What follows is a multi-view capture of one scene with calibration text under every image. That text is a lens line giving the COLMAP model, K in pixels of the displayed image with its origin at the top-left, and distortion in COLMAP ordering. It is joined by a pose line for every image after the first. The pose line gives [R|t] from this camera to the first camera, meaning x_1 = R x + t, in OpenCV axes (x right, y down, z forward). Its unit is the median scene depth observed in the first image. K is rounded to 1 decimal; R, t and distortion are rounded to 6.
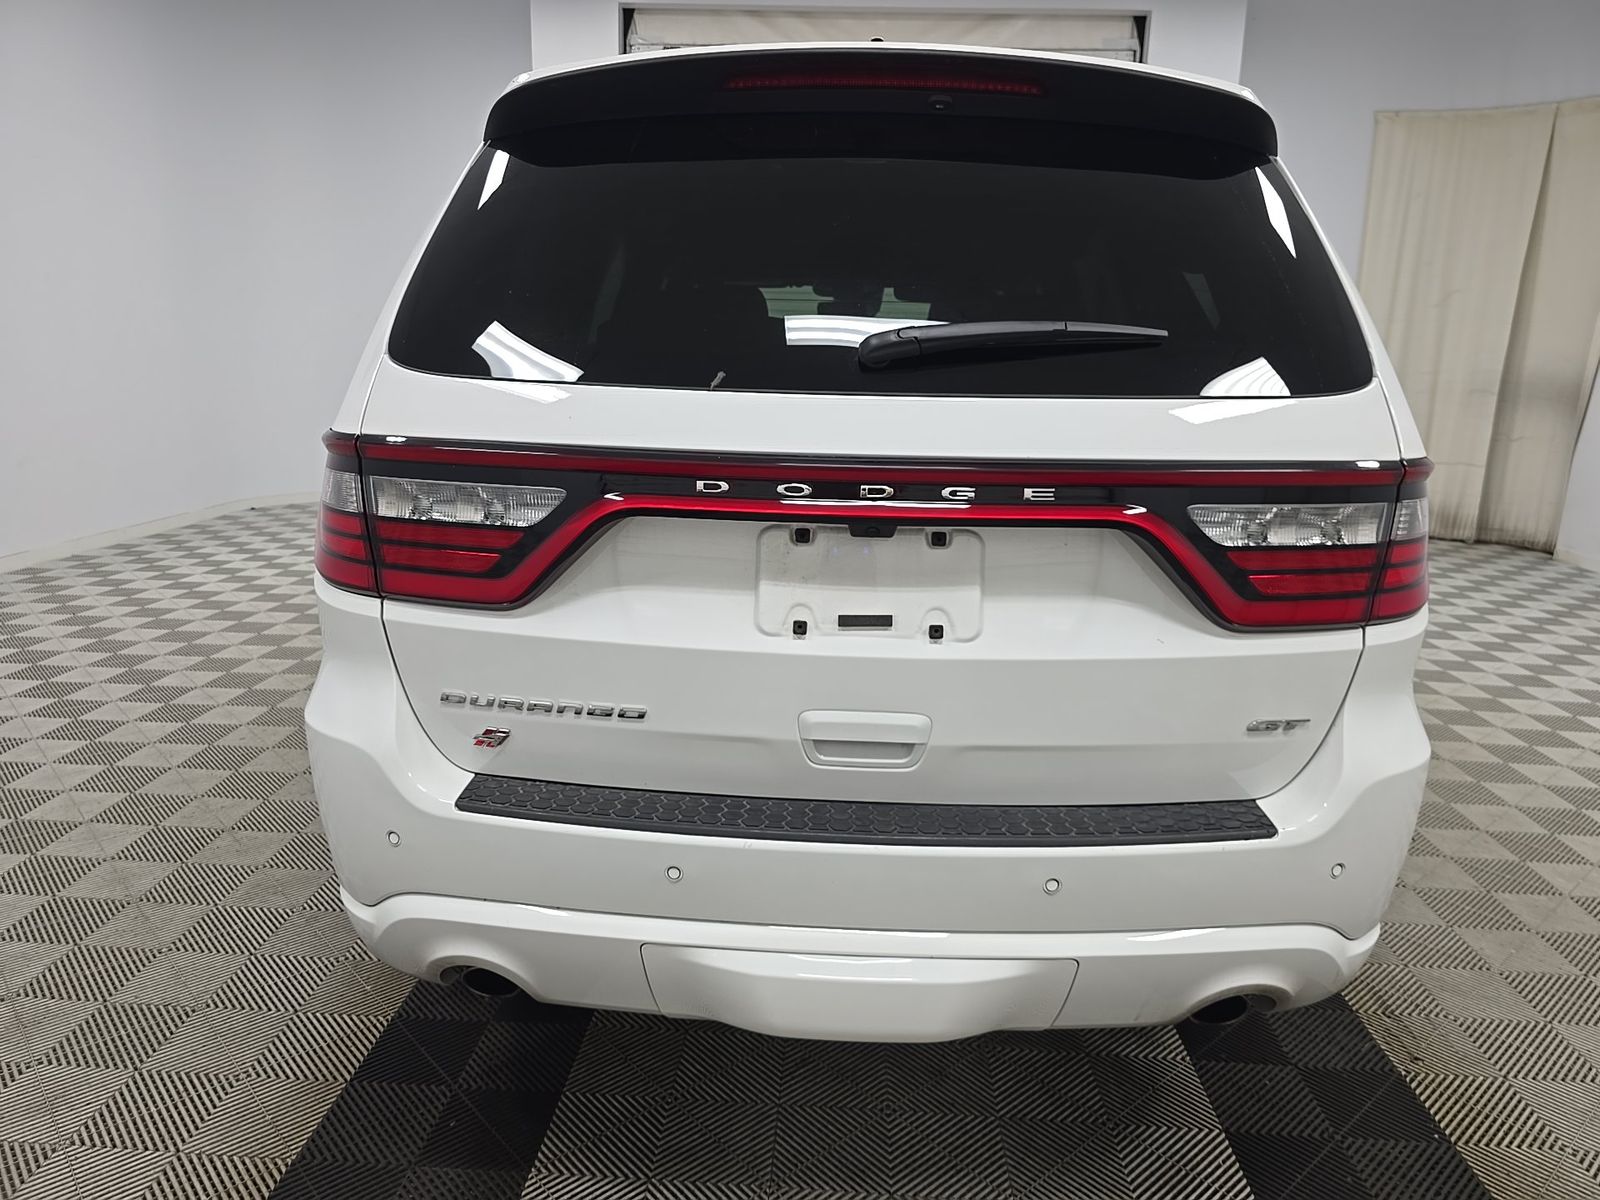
lens RADIAL K [[1017.3, 0, 800.0], [0, 1017.3, 600.0], [0, 0, 1]] dist [0.019953, -0.002275]
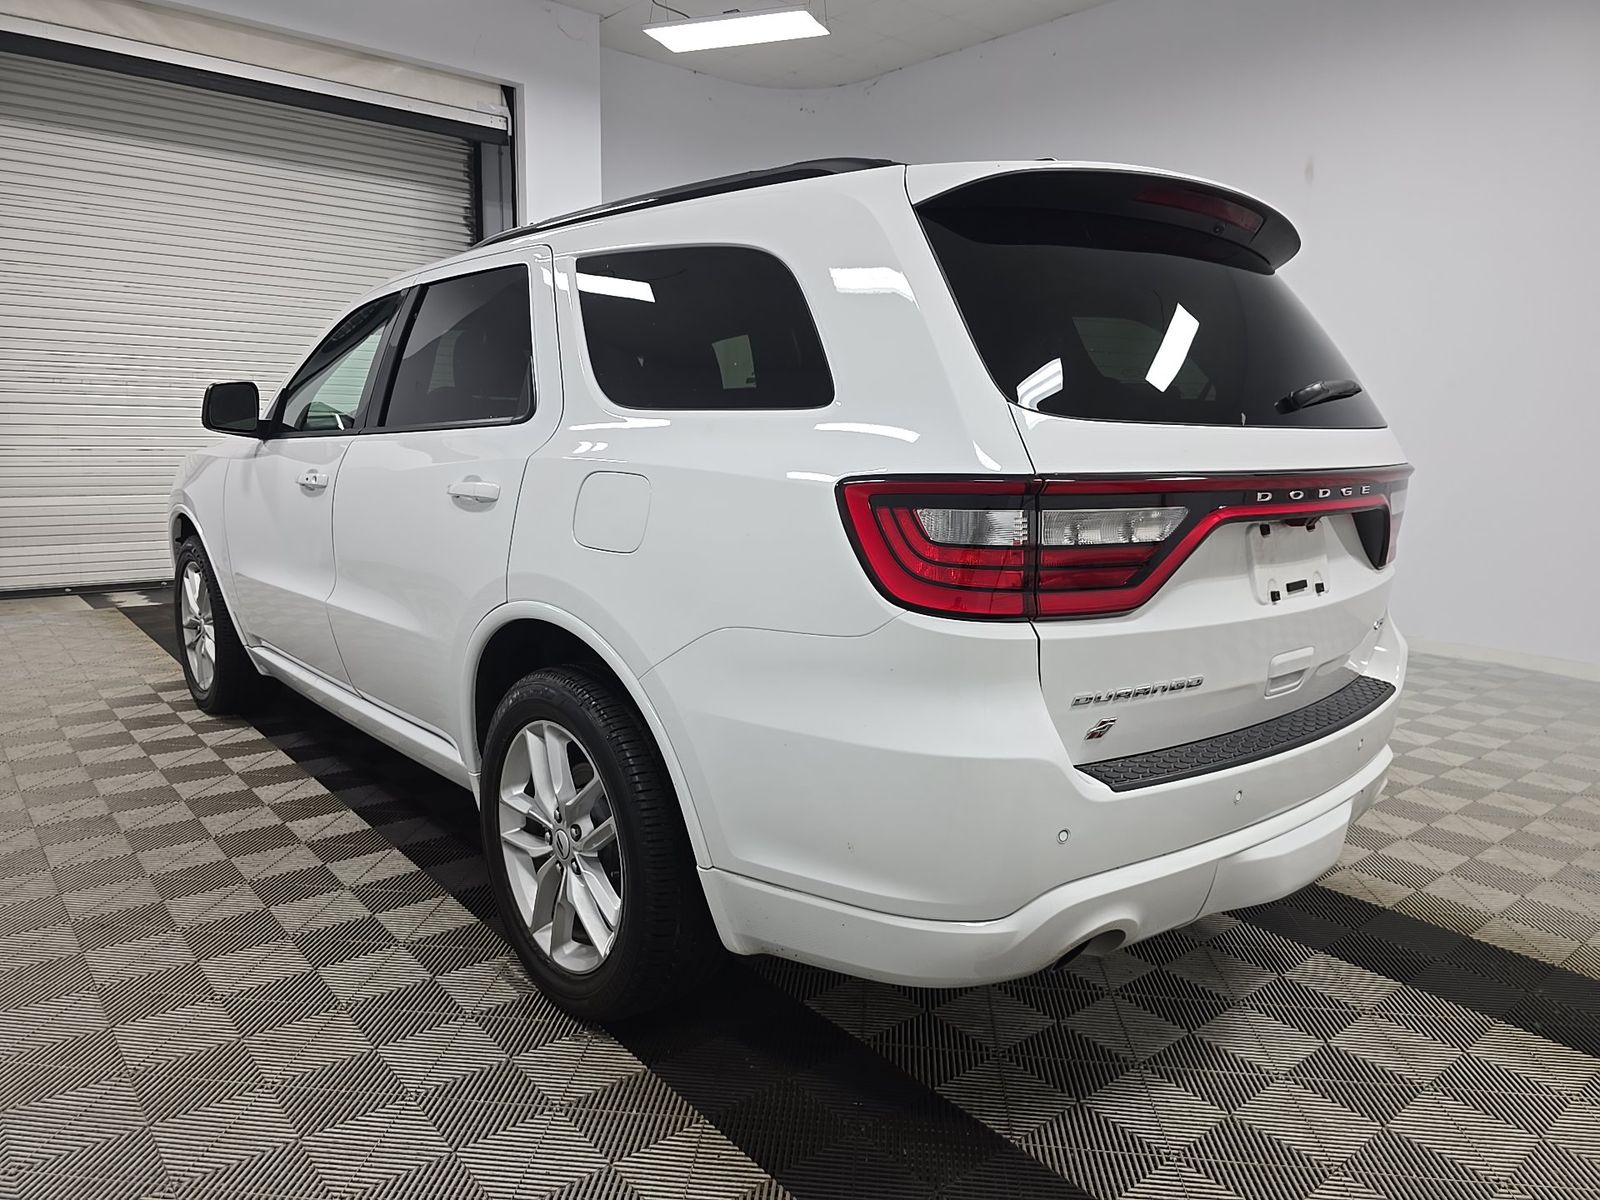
lens RADIAL K [[1017.3, 0, 800.0], [0, 1017.3, 600.0], [0, 0, 1]] dist [0.019953, -0.002275]
pose [[0.769075, -0.121789, 0.627449, -1.317062], [0.150301, 0.988611, 0.007665, -0.072280], [-0.621236, 0.088411, 0.778620, 0.308078]]
